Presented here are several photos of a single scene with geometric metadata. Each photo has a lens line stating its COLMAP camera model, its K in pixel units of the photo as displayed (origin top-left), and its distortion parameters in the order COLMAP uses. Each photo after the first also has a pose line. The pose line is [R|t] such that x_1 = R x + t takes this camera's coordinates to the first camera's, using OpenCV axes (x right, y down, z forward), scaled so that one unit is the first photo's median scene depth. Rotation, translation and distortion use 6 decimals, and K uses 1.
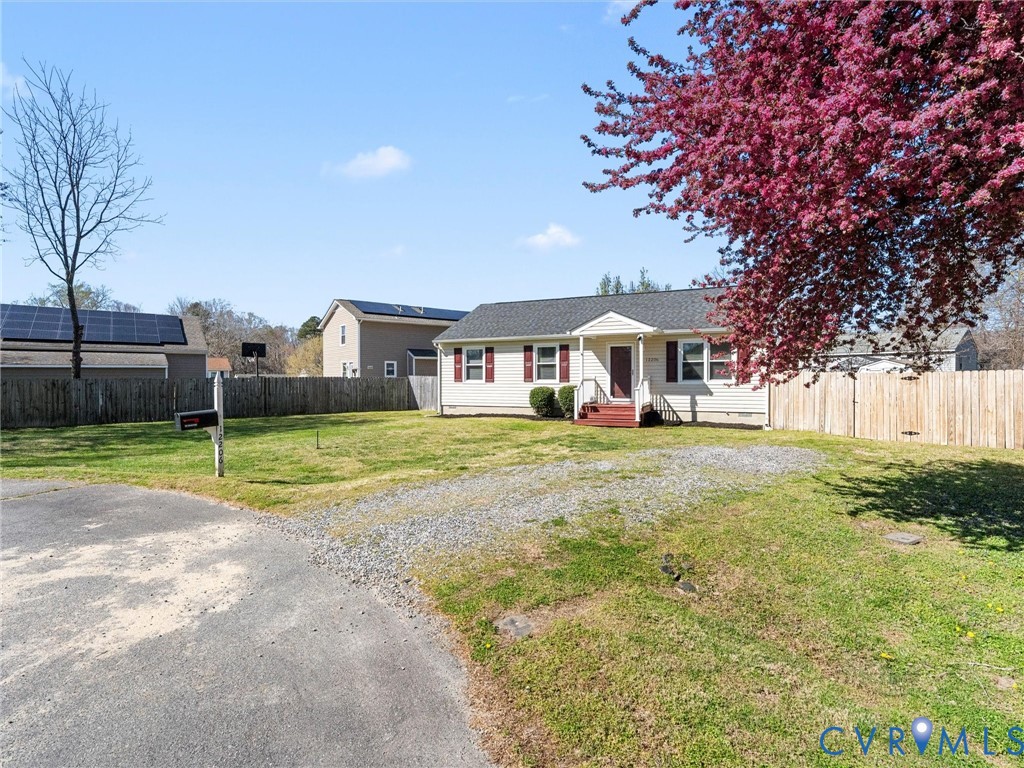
lens RADIAL K [[648.6, 0, 515.0], [0, 648.6, 397.1], [0, 0, 1]] dist [0.022067, -0.000036]
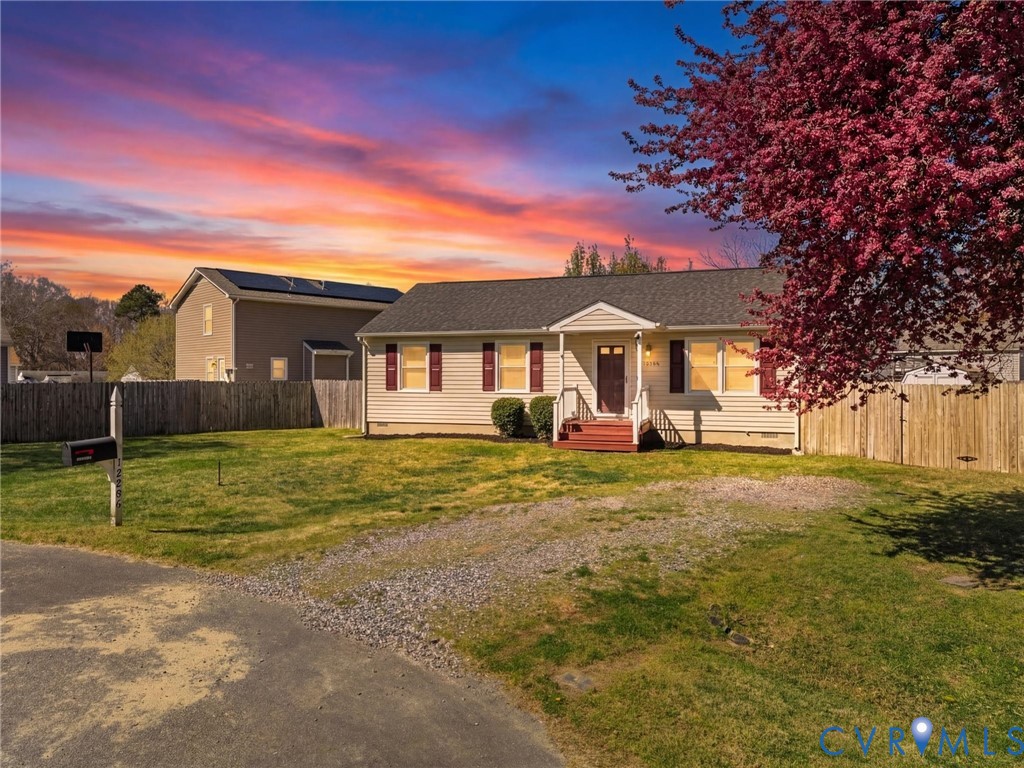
lens RADIAL K [[1019.5, 0, 523.8], [0, 1019.5, 386.9], [0, 0, 1]] dist [0.122596, -0.182297]
pose [[0.989107, 0.003806, 0.147149, -0.121450], [-0.003353, 0.999989, -0.003322, -0.026544], [-0.147160, 0.002793, 0.989109, -0.185588]]
